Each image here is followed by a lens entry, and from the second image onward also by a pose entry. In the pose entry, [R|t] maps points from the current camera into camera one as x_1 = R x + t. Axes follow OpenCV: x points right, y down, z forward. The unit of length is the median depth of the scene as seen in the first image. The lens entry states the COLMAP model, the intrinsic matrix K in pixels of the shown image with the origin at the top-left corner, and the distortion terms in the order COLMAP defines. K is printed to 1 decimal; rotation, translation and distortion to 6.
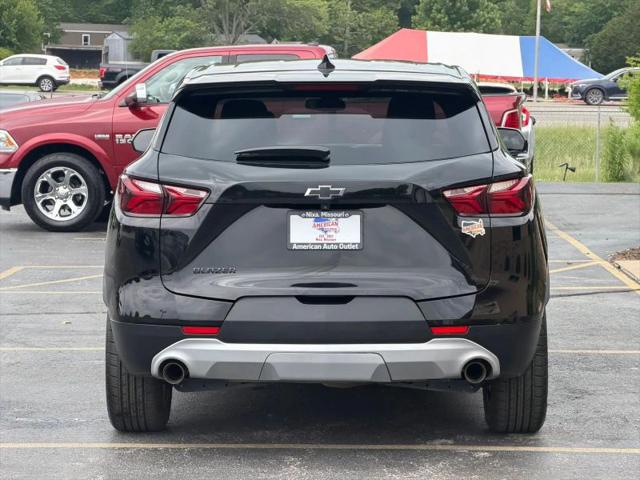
lens RADIAL K [[2083.8, 0, 328.5], [0, 2083.8, 240.3], [0, 0, 1]] dist [0.253436, -0.082295]
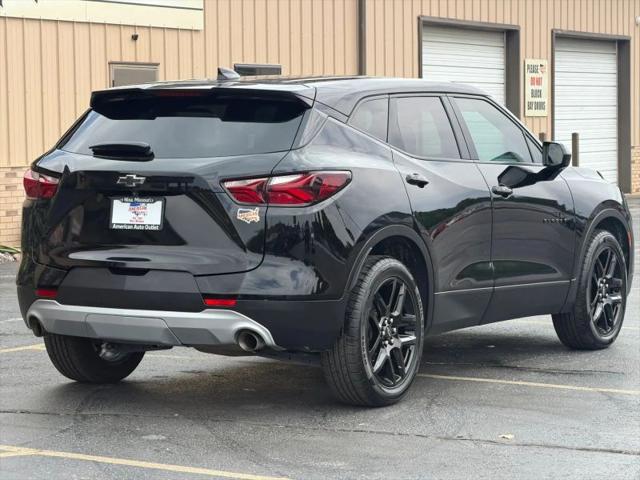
lens RADIAL K [[2083.8, 0, 328.5], [0, 2083.8, 240.3], [0, 0, 1]] dist [0.253436, -0.082295]
pose [[0.882528, 0.032169, -0.469159, 0.651150], [-0.045125, 0.998847, -0.016397, 0.025005], [0.468090, 0.035642, 0.882961, 0.004552]]
